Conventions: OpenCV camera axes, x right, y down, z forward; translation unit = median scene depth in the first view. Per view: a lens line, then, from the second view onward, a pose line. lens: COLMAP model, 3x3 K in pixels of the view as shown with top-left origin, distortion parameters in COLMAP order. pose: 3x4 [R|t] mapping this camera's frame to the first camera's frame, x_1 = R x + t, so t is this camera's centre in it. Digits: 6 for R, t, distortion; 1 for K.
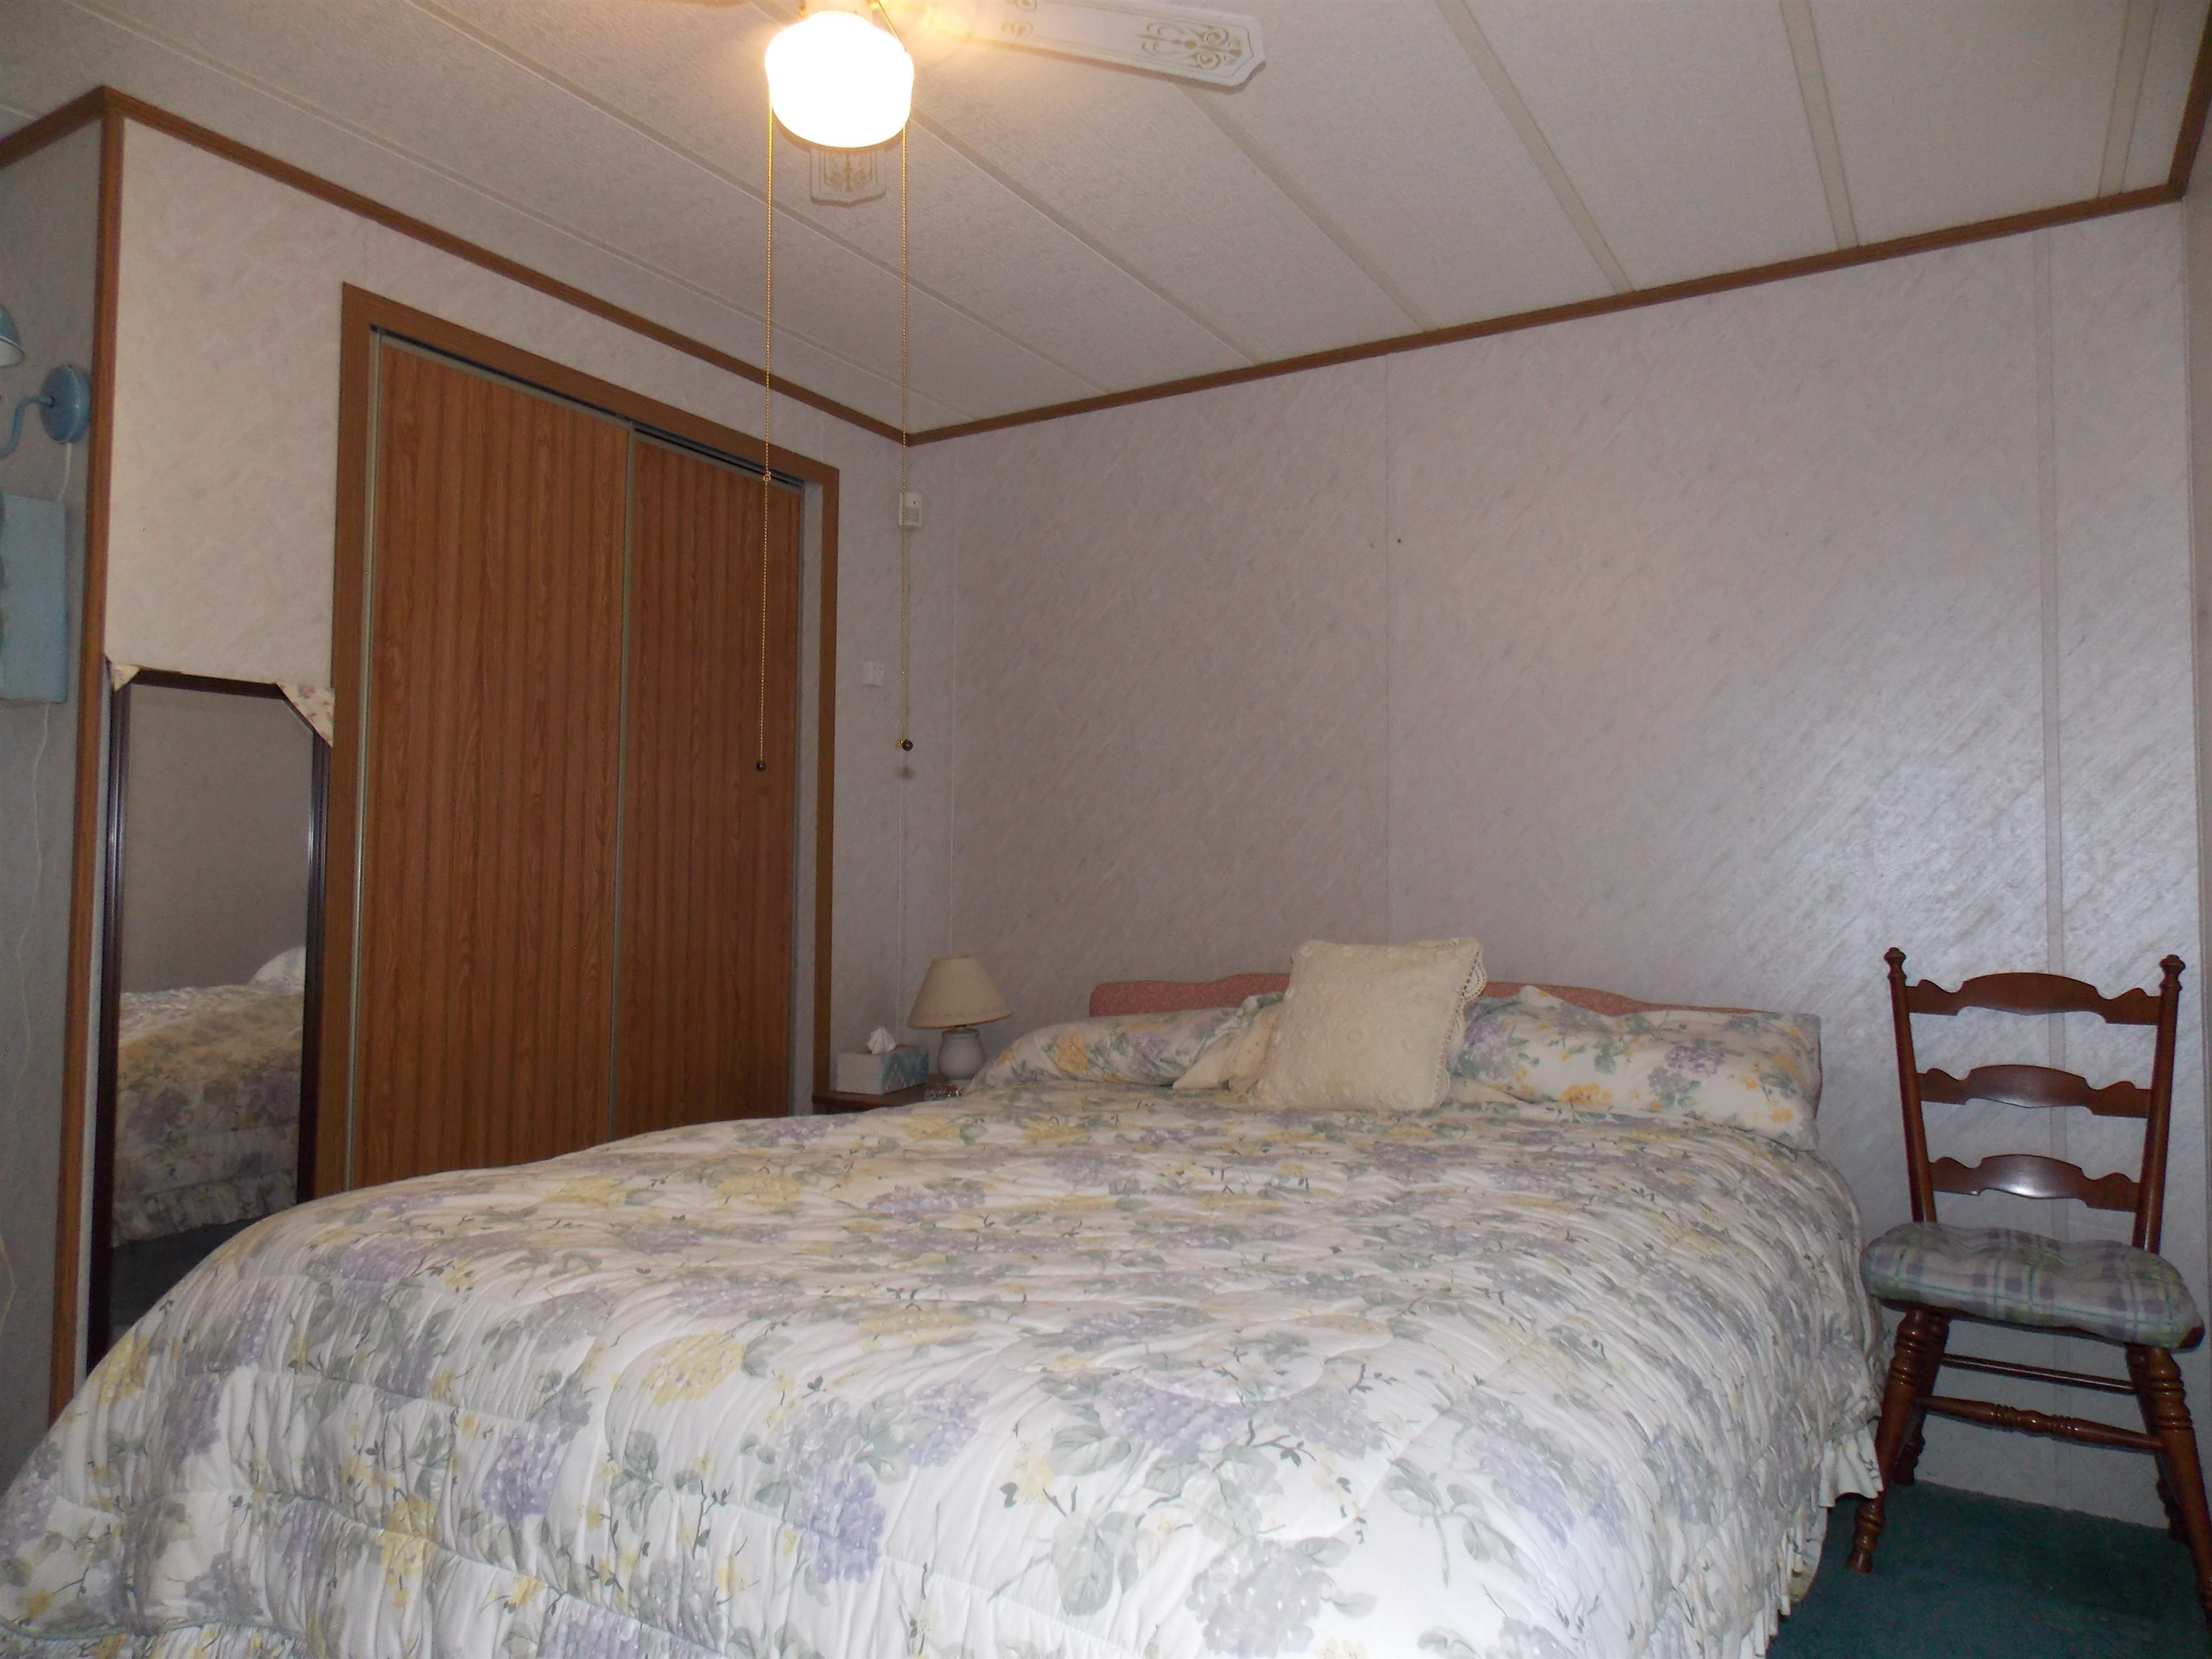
lens RADIAL K [[1454.3, 0, 1106.0], [0, 1454.3, 829.5], [0, 0, 1]] dist [0.003320, 0.001088]
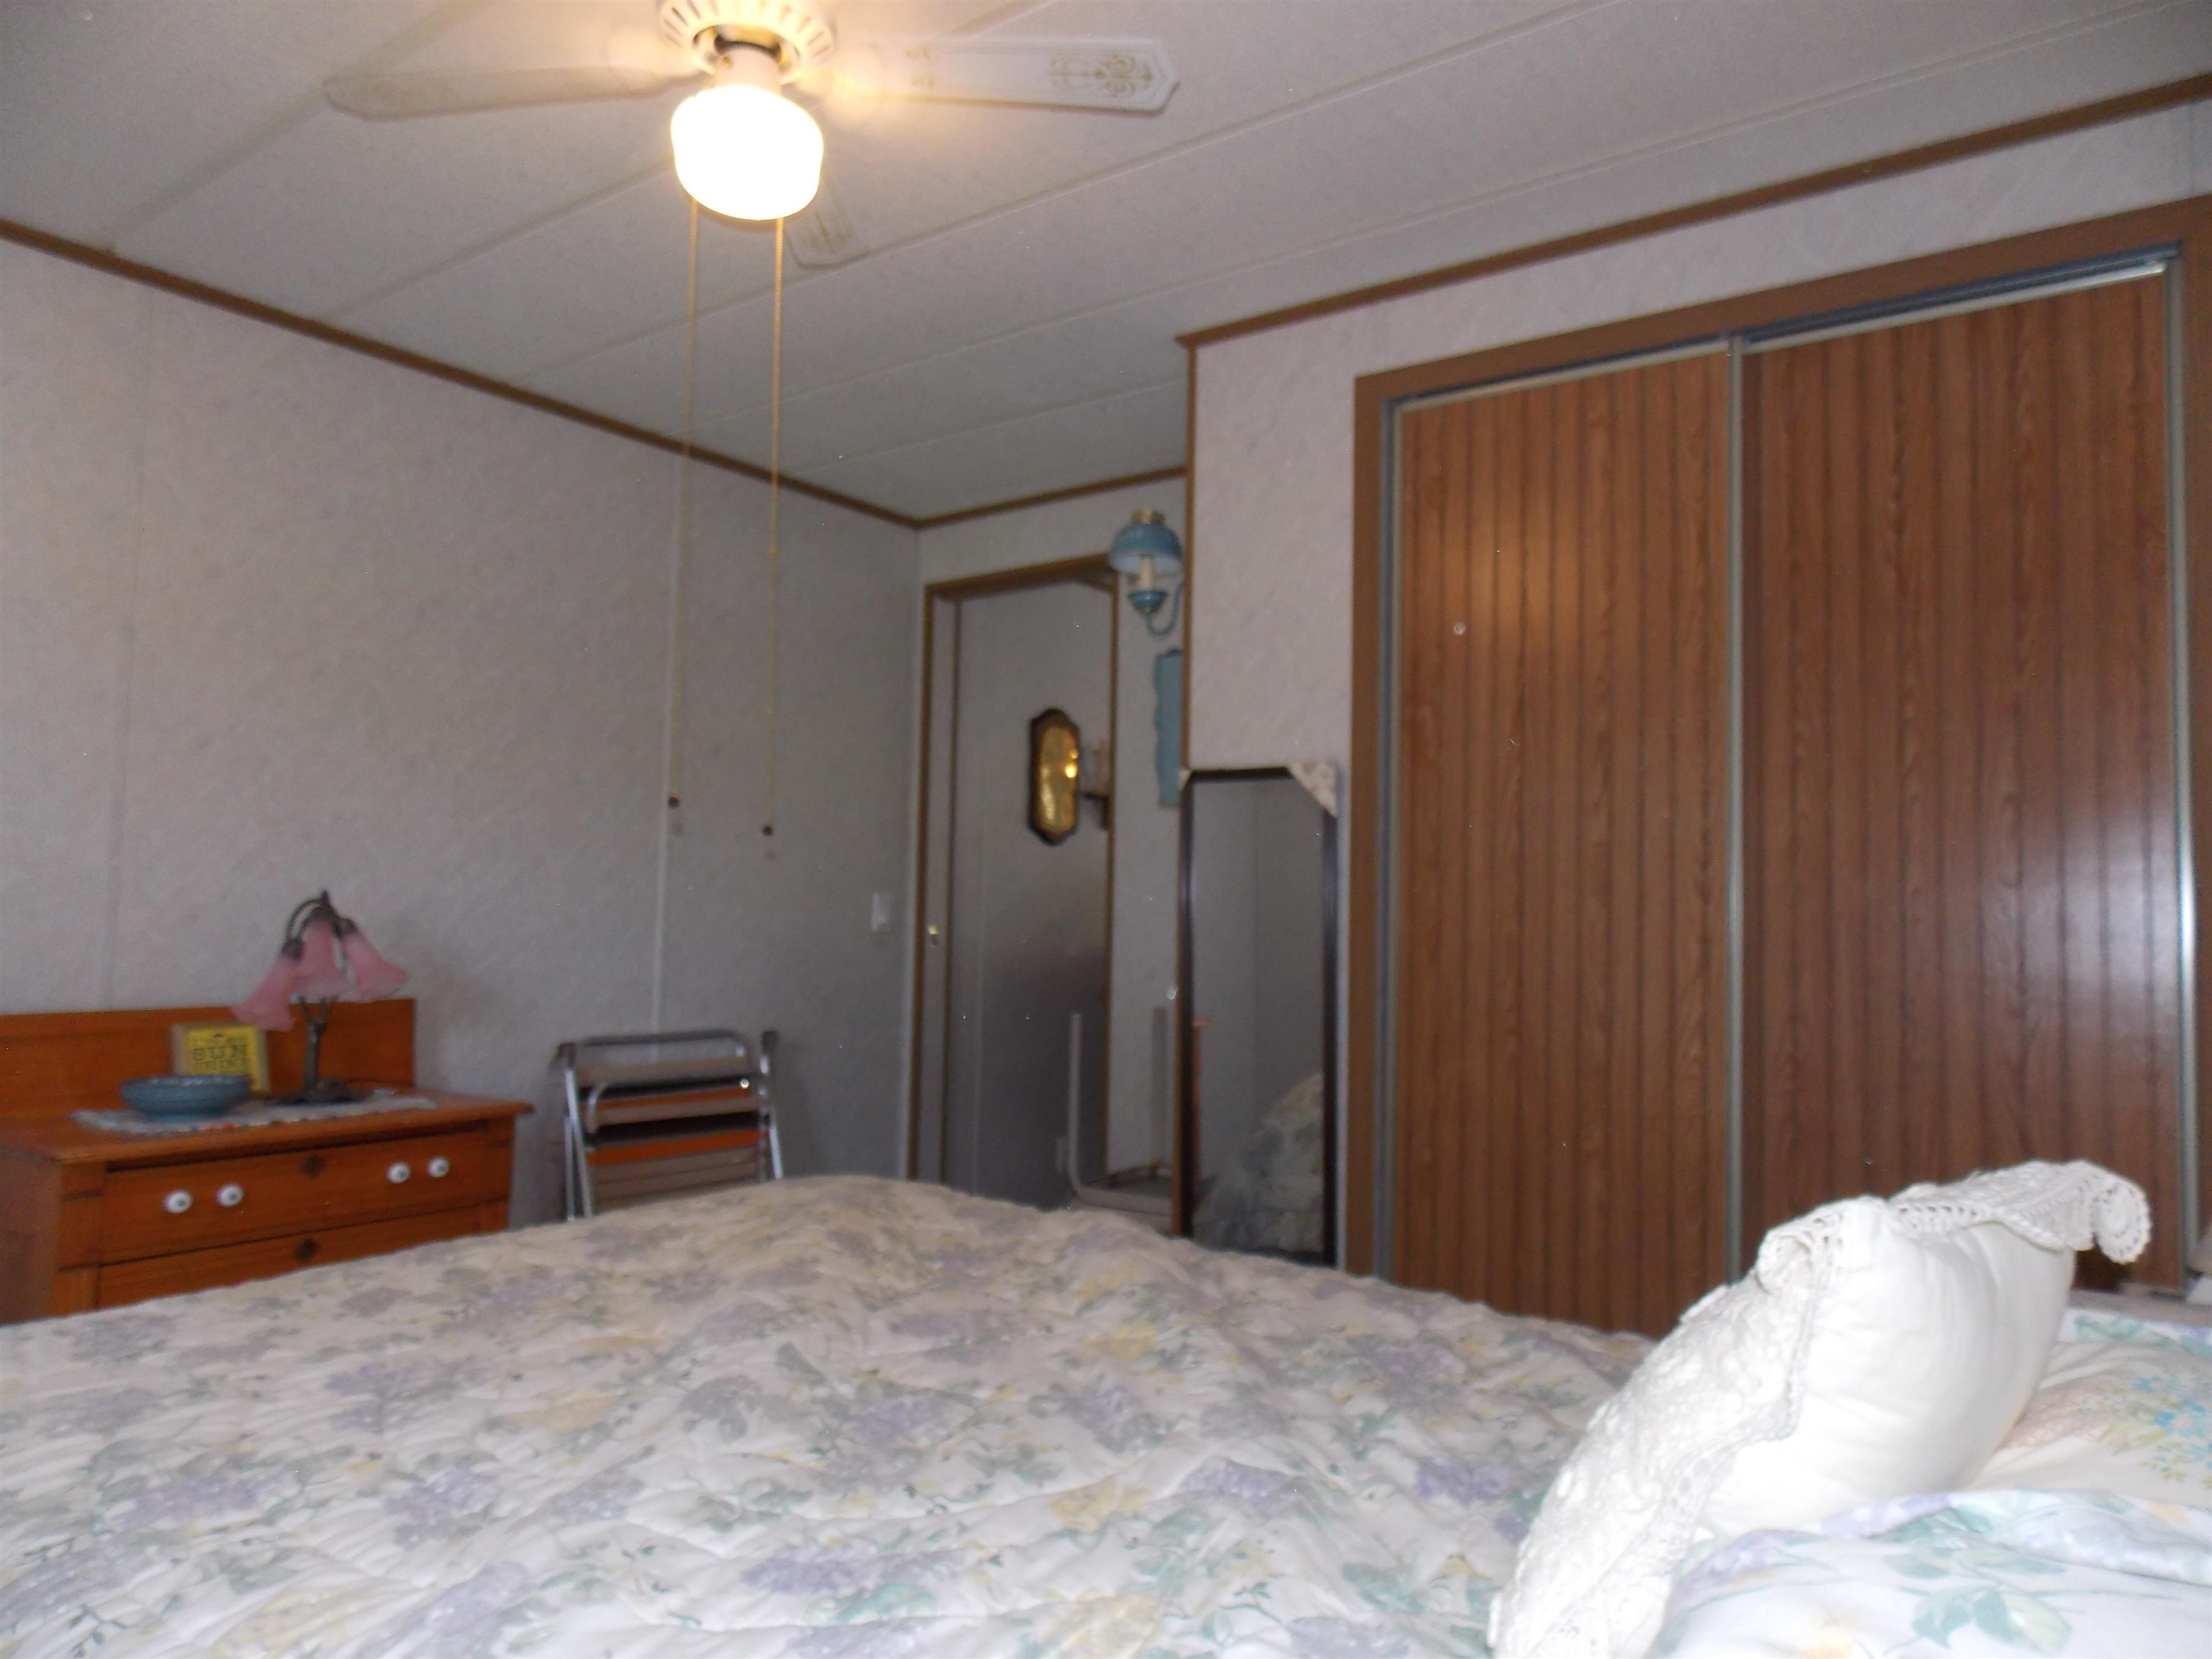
lens RADIAL K [[1454.3, 0, 1106.0], [0, 1454.3, 829.5], [0, 0, 1]] dist [0.003320, 0.001088]
pose [[-0.098073, -0.056344, -0.993583, 0.494719], [0.020550, 0.998068, -0.058626, 0.011533], [0.994967, -0.026168, -0.096726, 0.849846]]
